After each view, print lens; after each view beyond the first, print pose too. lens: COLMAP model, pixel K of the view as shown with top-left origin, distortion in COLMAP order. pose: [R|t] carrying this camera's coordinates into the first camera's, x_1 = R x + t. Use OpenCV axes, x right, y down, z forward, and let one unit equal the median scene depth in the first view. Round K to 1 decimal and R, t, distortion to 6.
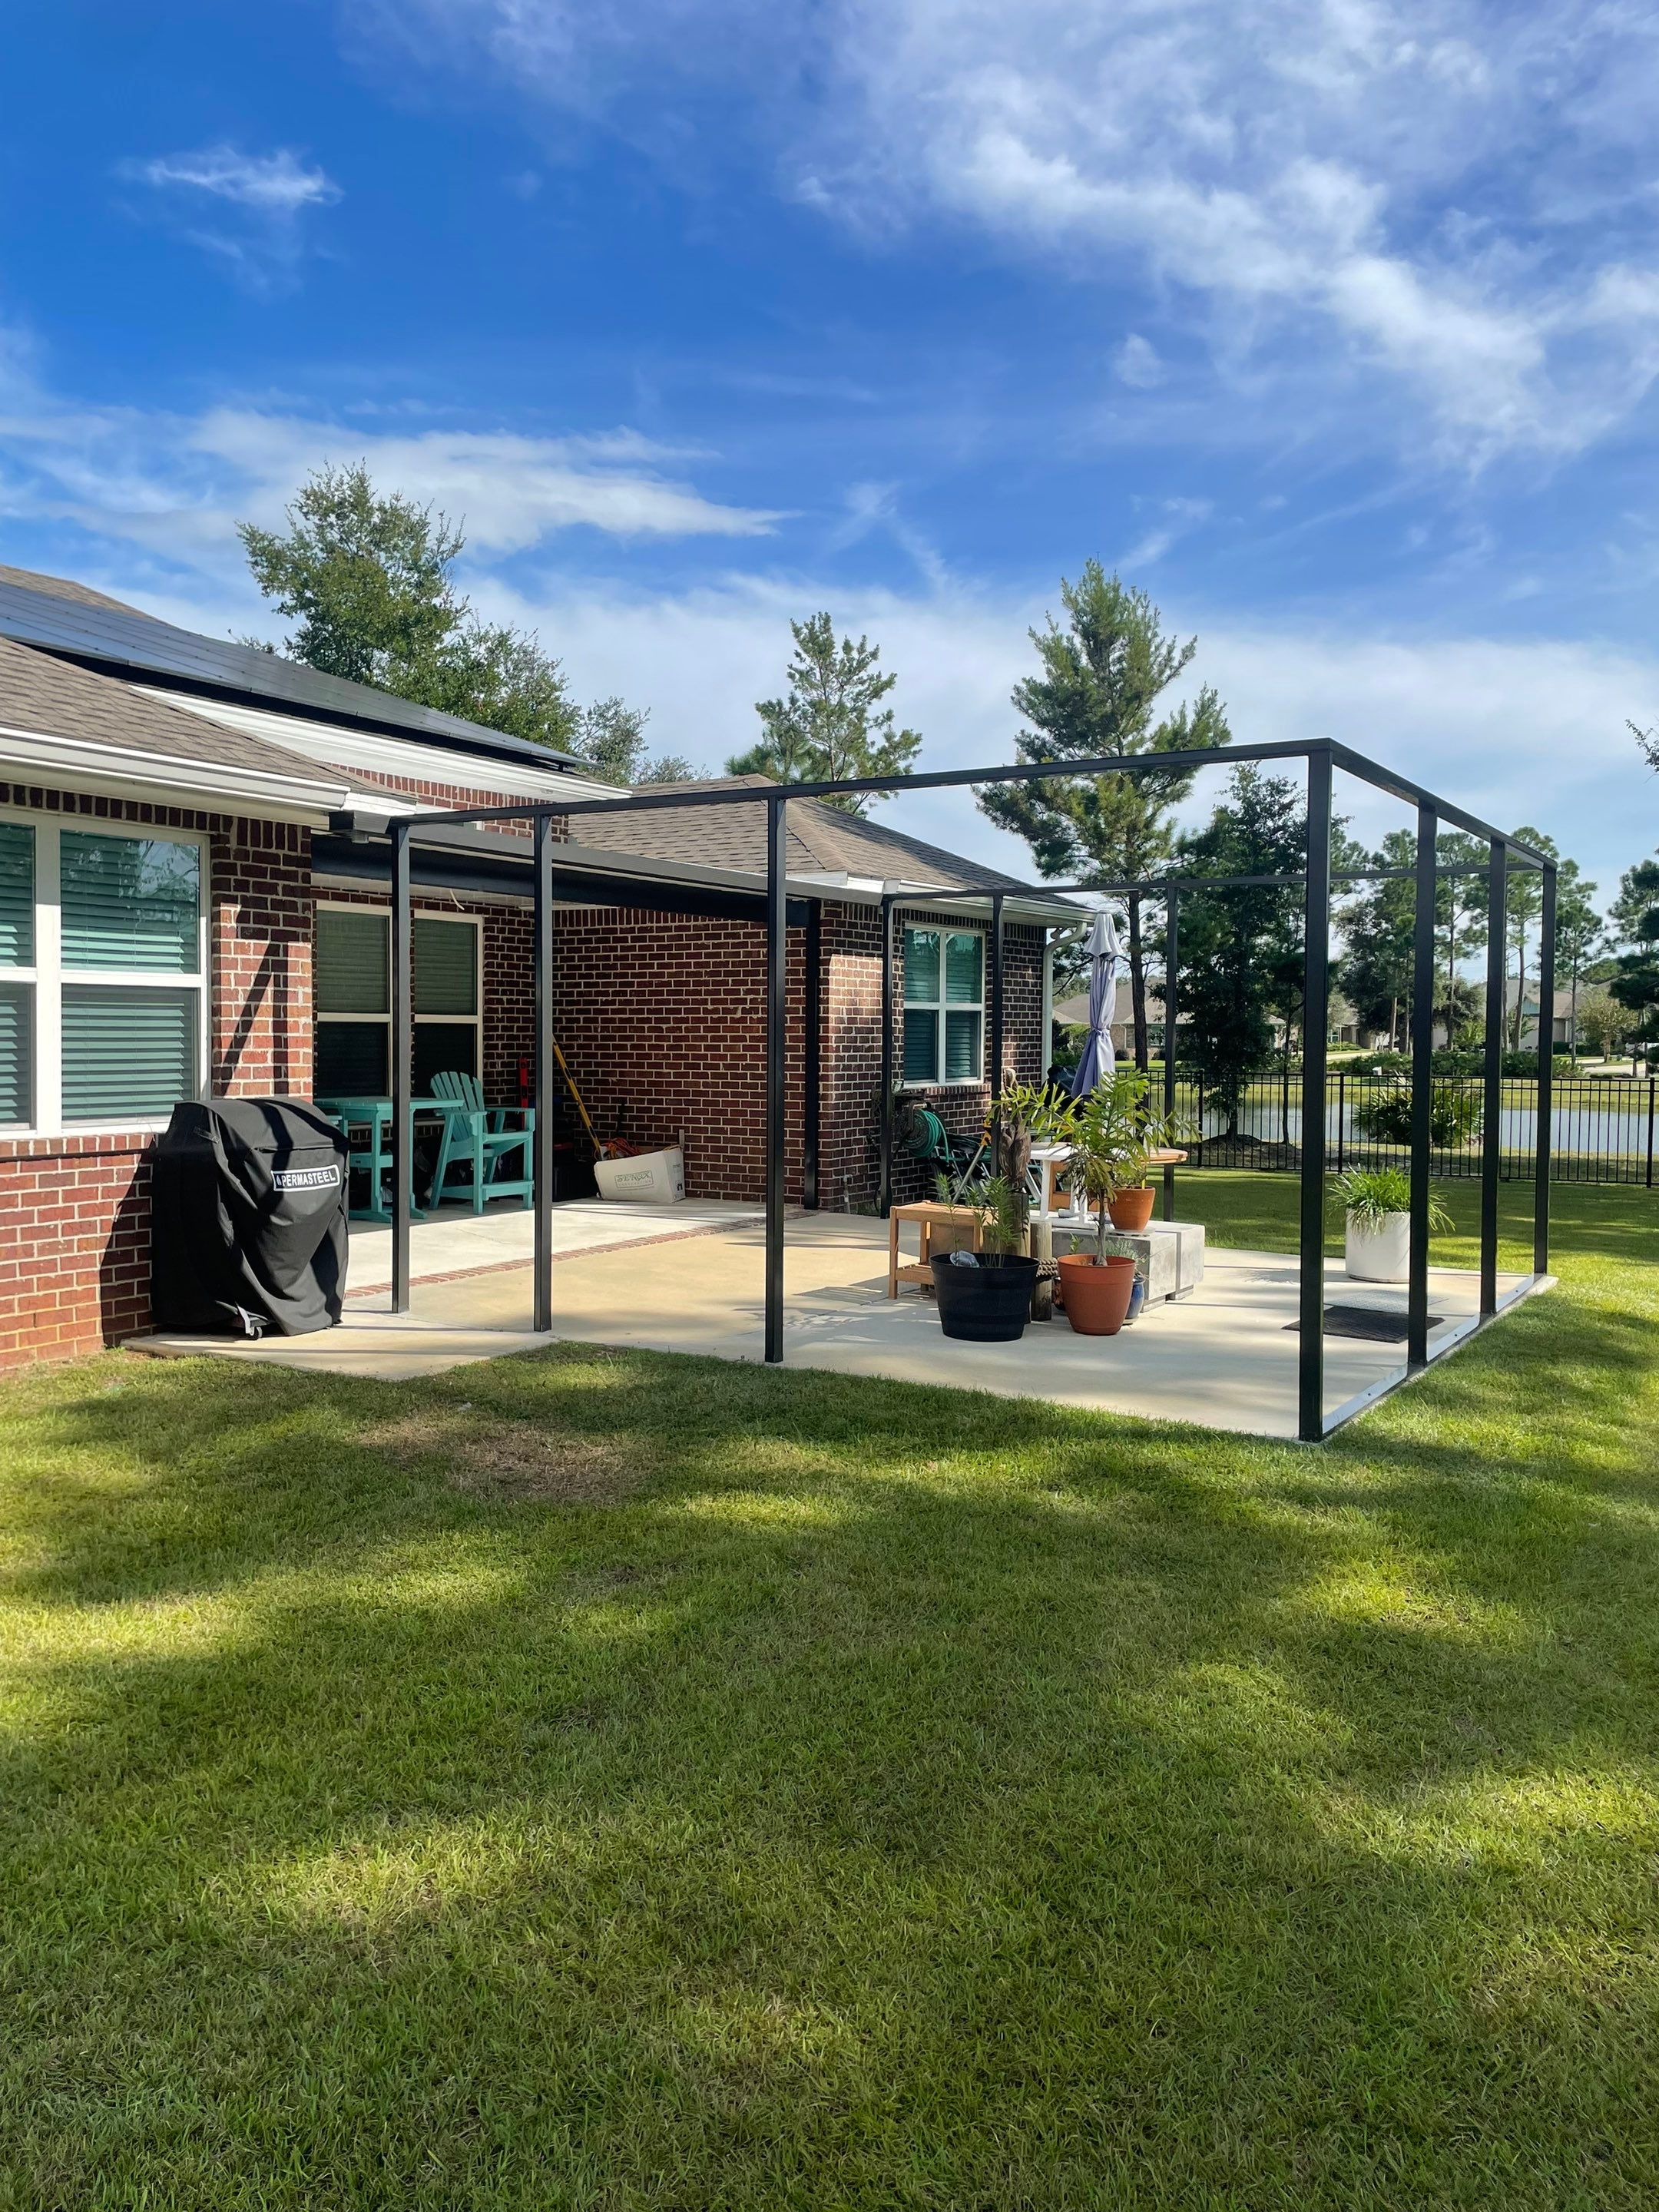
lens RADIAL K [[1674.2, 0, 822.9], [0, 1674.2, 1059.1], [0, 0, 1]] dist [0.070671, -0.004966]
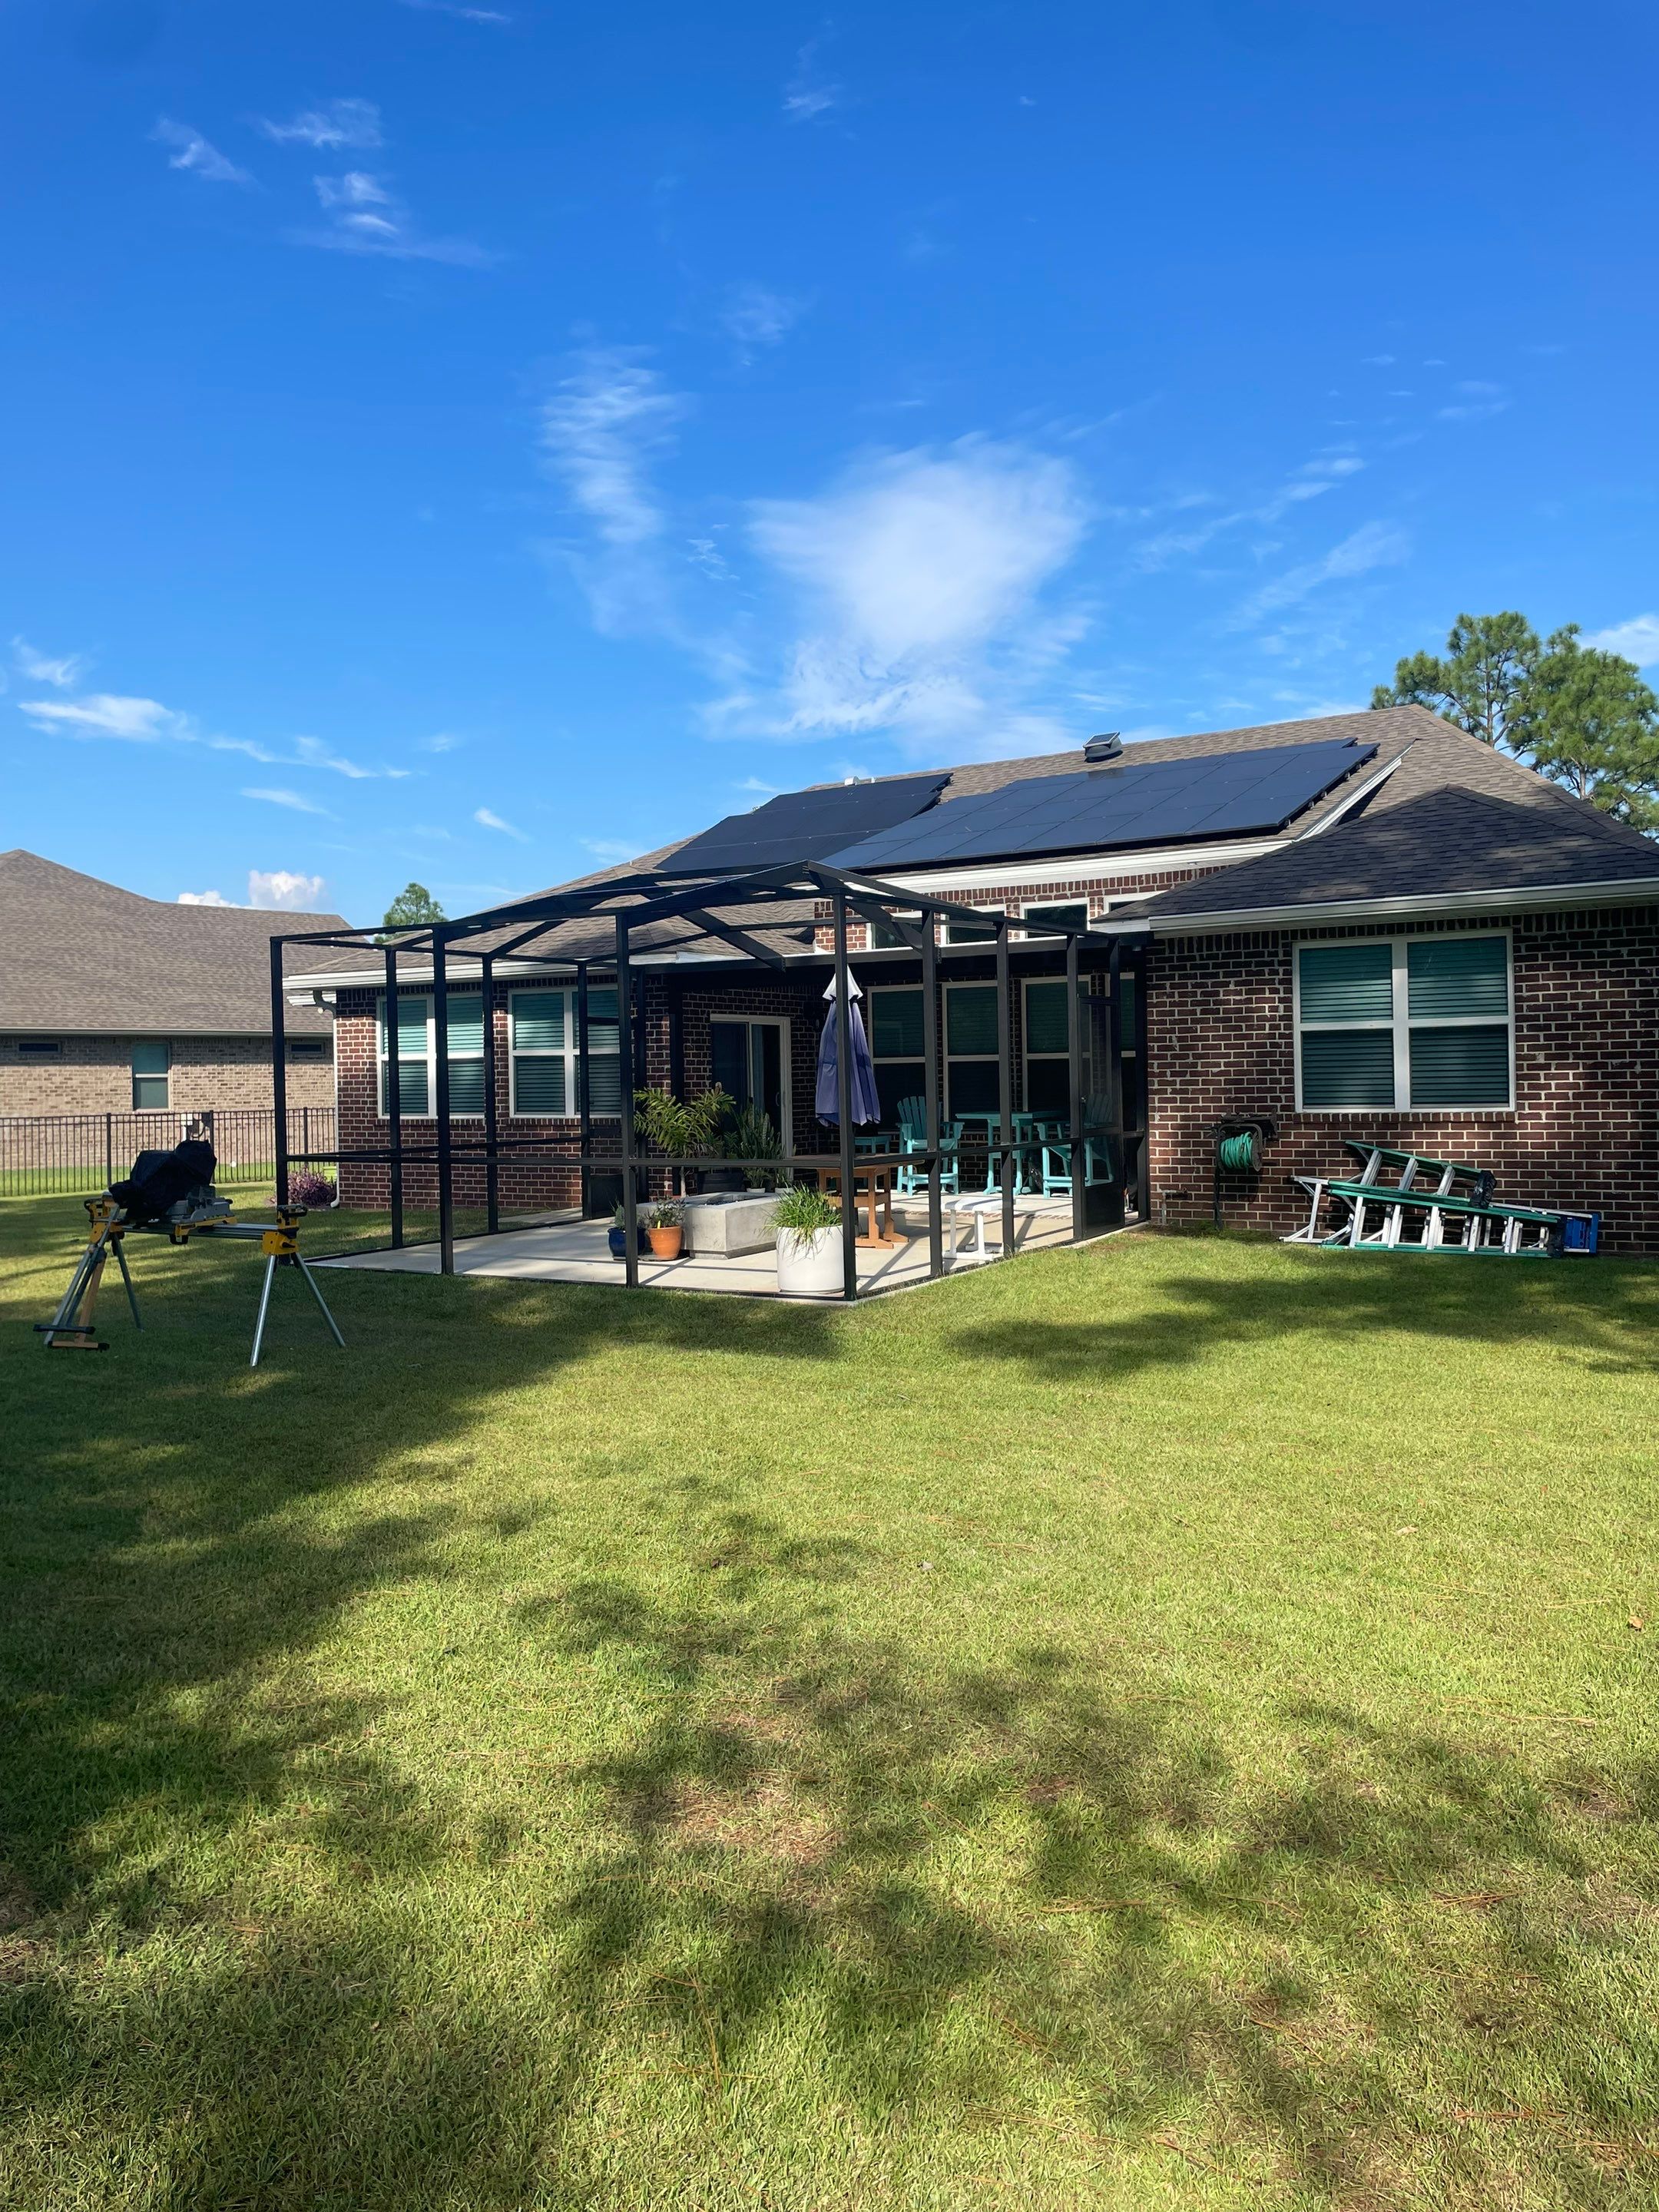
lens RADIAL K [[1674.2, 0, 822.9], [0, 1674.2, 1059.1], [0, 0, 1]] dist [0.070671, -0.004966]
pose [[0.002778, -0.018311, -0.999828, 1.045806], [0.003685, 0.999826, -0.018301, 0.003318], [0.999989, -0.003634, 0.002845, 0.725650]]
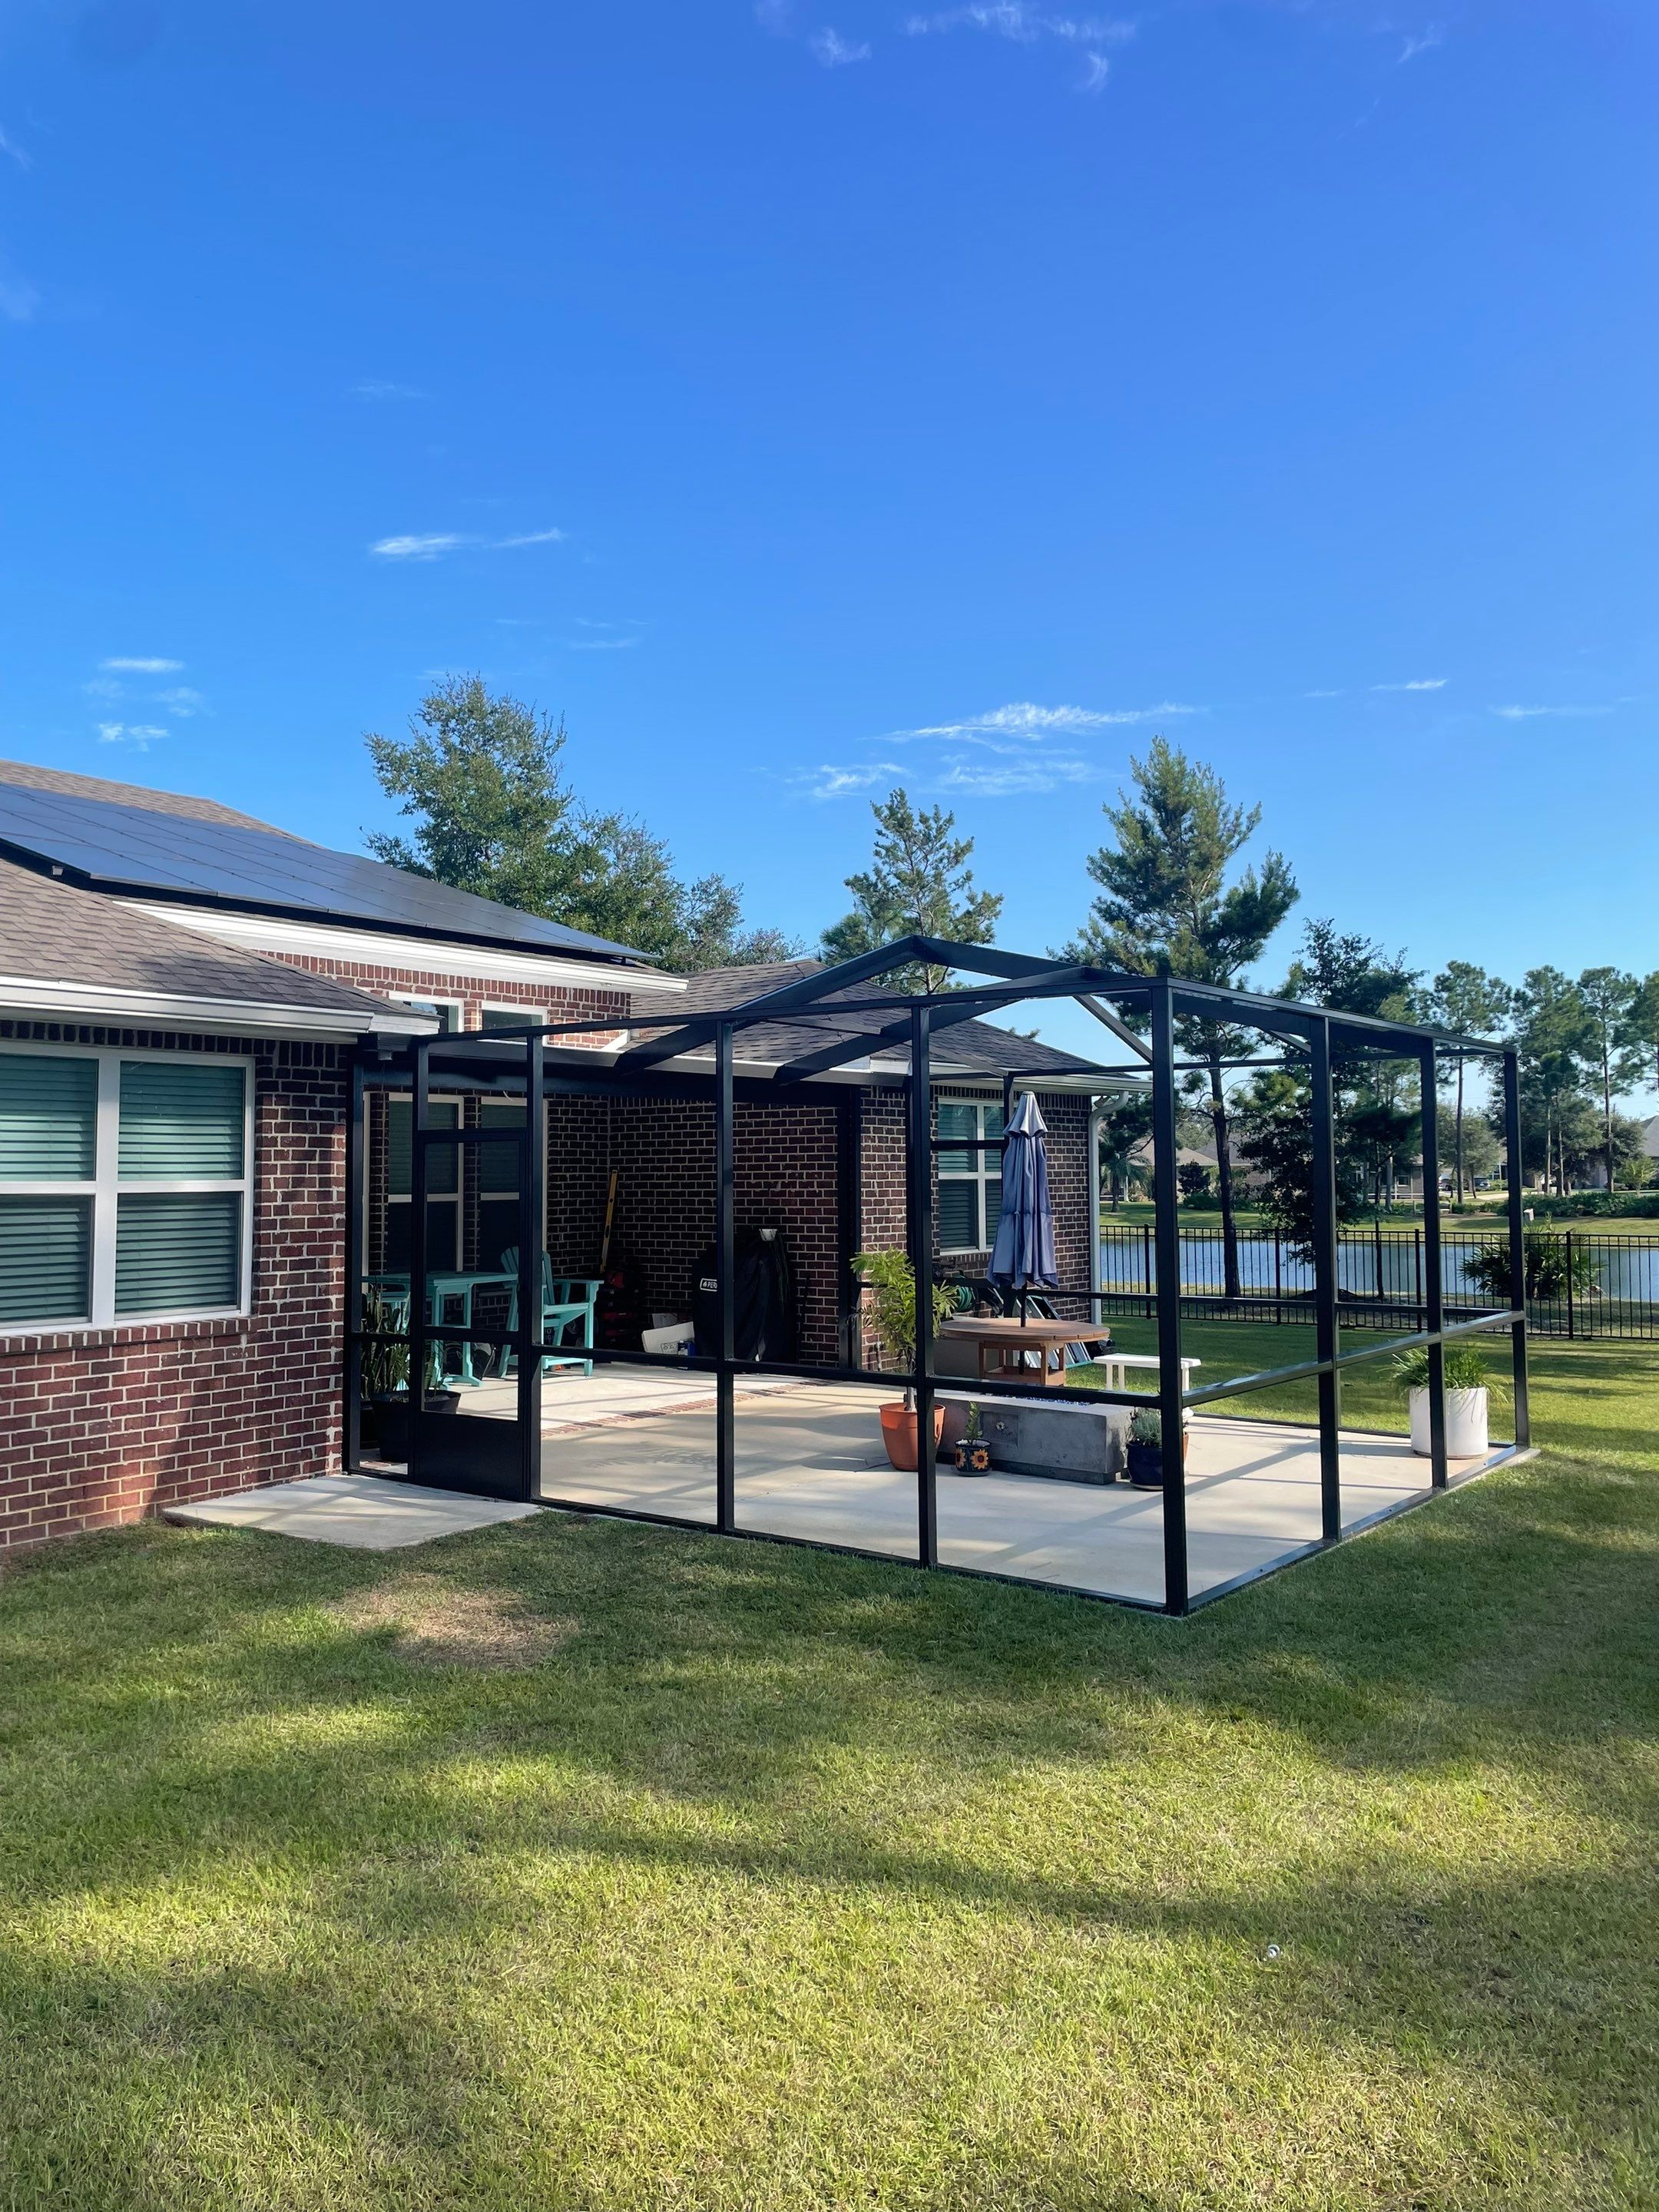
lens RADIAL K [[1662.0, 0, 828.4], [0, 1662.0, 1061.1], [0, 0, 1]] dist [0.115609, -0.145259]
pose [[0.996185, -0.018206, -0.085347, 0.070721], [0.011034, 0.996424, -0.083767, -0.017556], [0.086567, 0.082506, 0.992824, -0.055956]]
